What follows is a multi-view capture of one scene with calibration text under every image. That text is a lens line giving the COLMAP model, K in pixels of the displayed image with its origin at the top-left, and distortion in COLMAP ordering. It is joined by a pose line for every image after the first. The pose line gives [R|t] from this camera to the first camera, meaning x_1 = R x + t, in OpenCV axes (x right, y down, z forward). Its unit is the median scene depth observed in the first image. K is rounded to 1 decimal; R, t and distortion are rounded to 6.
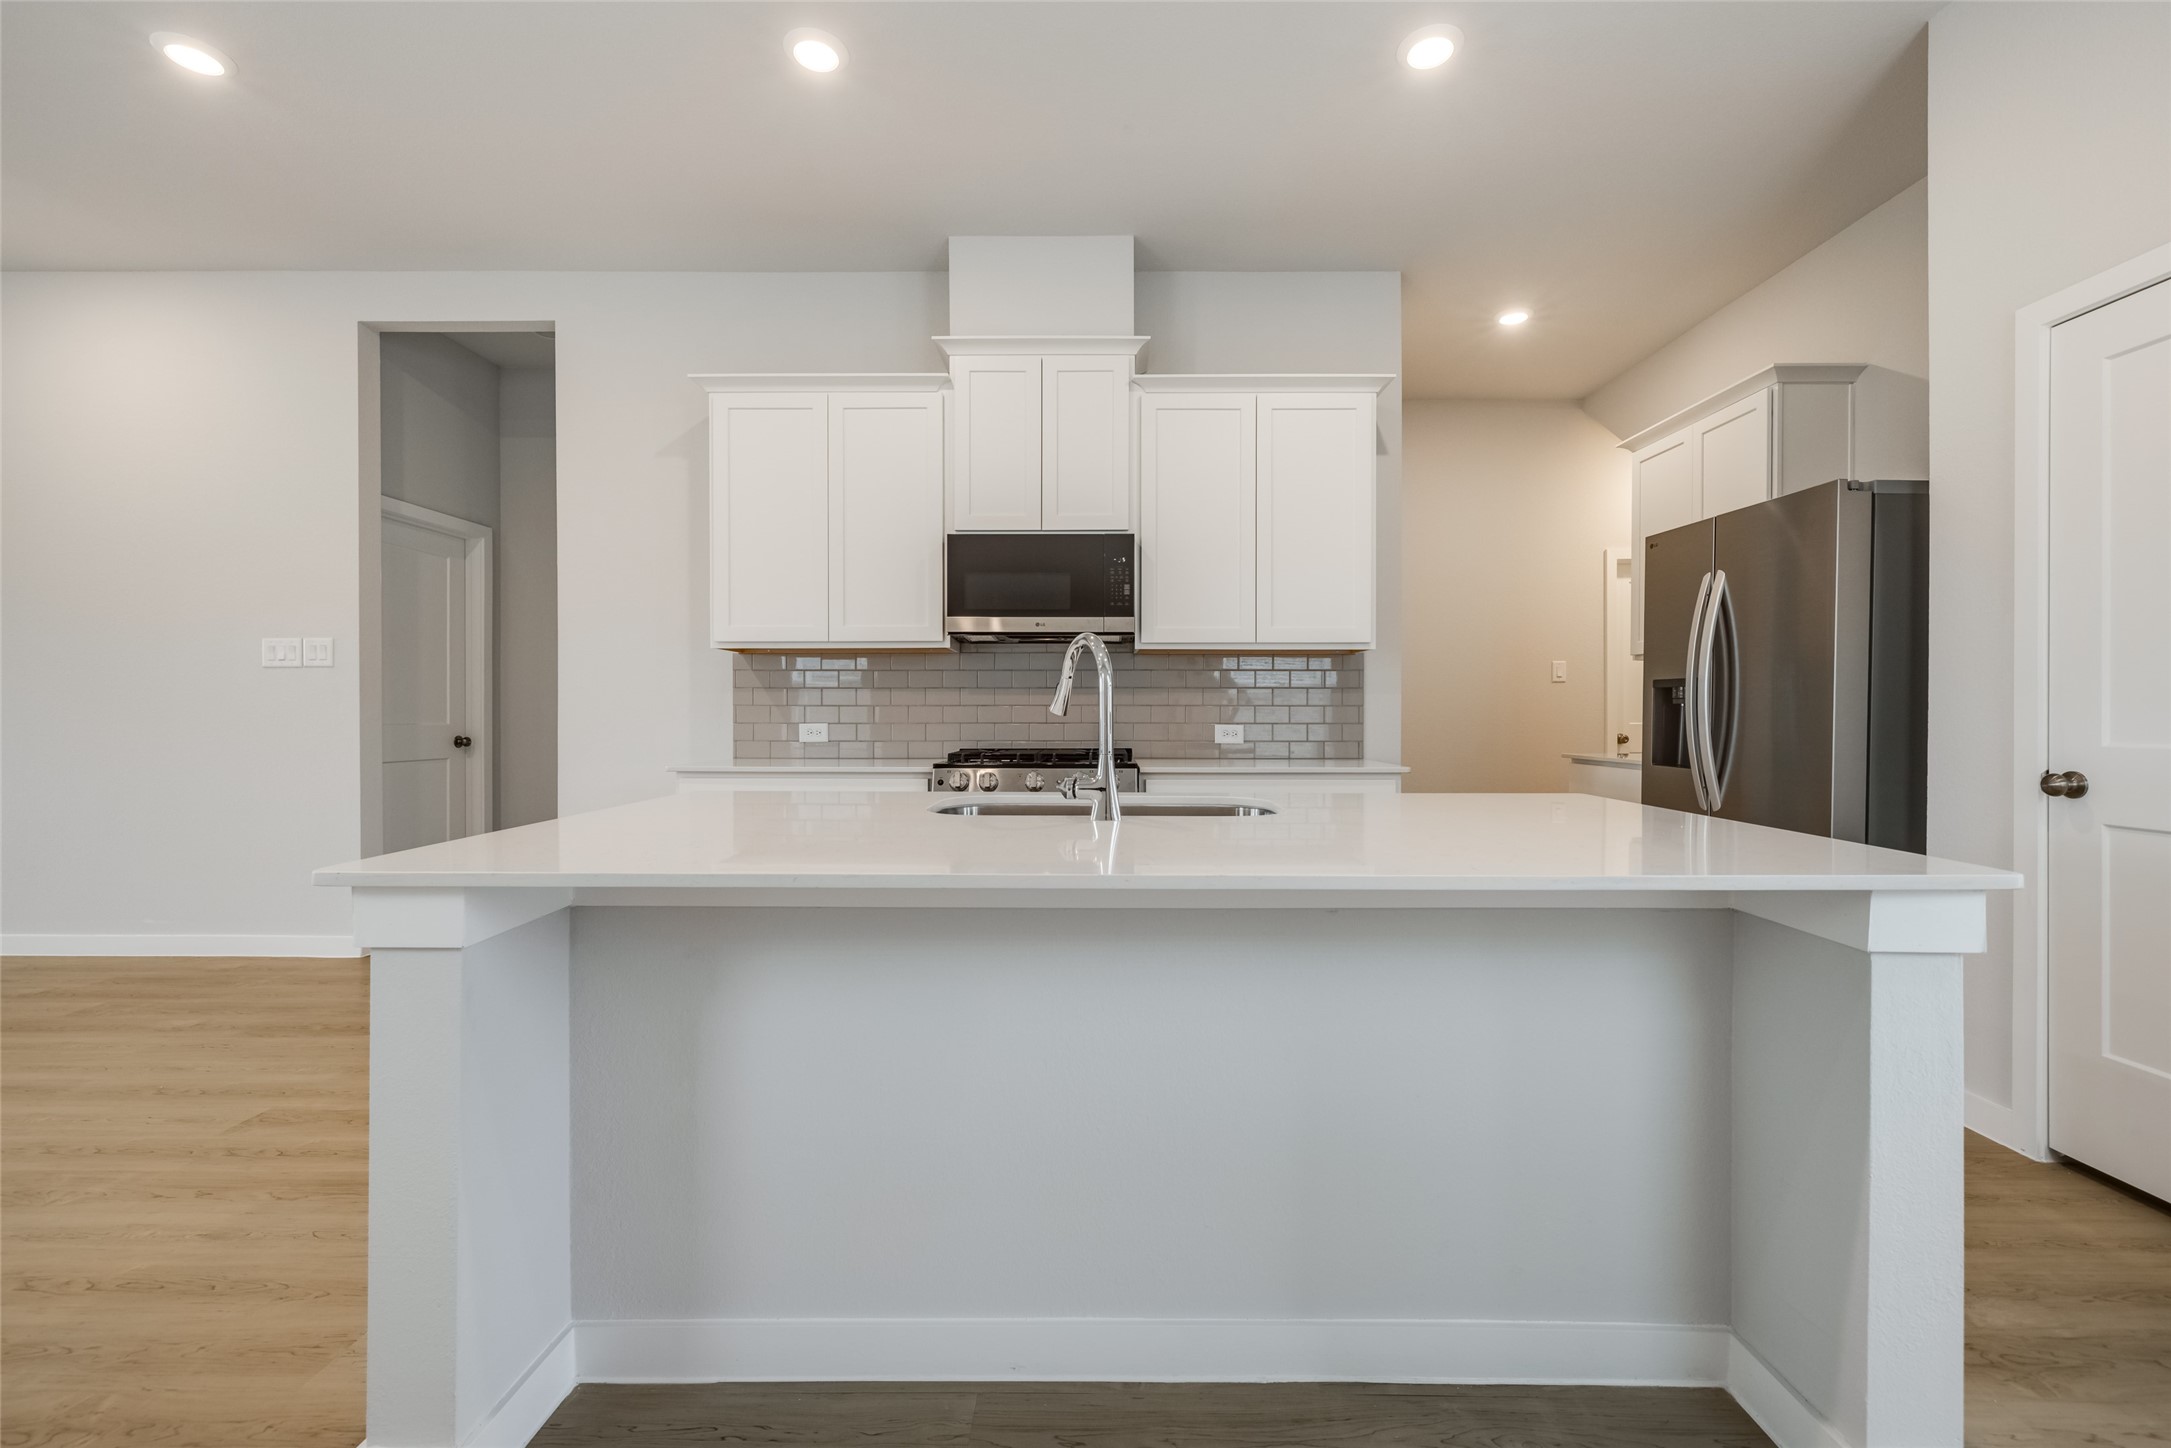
lens RADIAL K [[899.8, 0, 1102.5], [0, 899.8, 717.8], [0, 0, 1]] dist [-0.000630, 0.000147]
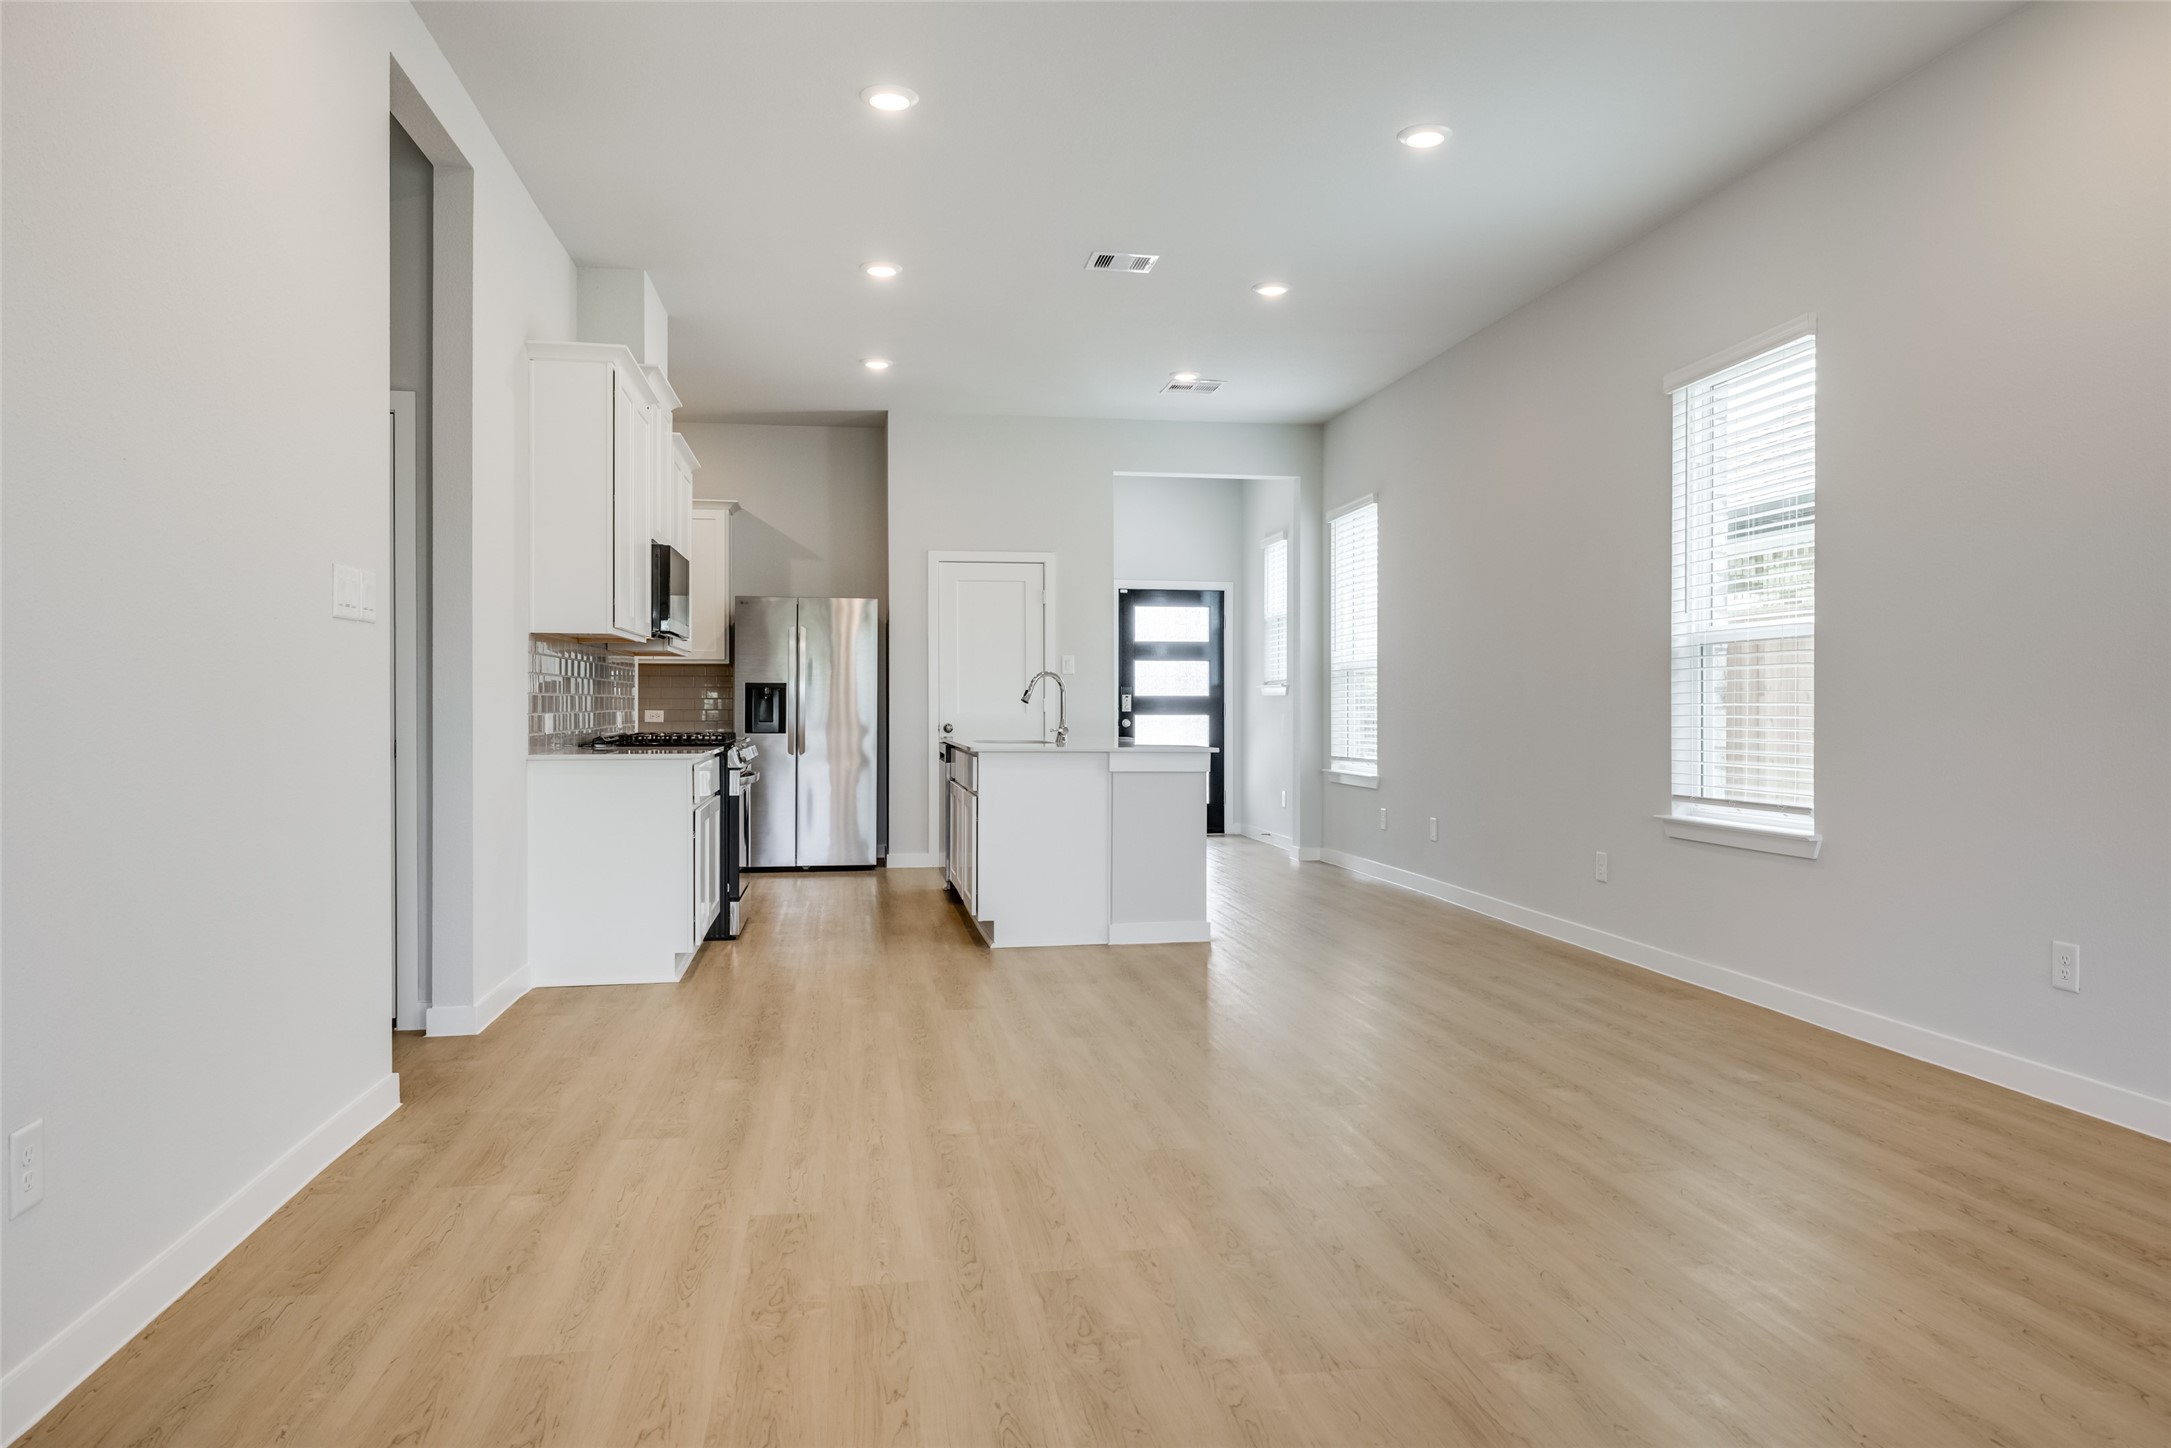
lens RADIAL K [[1447.1, 0, 1065.8], [0, 1447.1, 700.3], [0, 0, 1]] dist [-0.004889, -0.000085]
pose [[-0.148828, 0.000897, 0.988863, -1.978818], [0.003194, 0.999995, -0.000427, -0.005672], [-0.988858, 0.003095, -0.148831, 0.746769]]
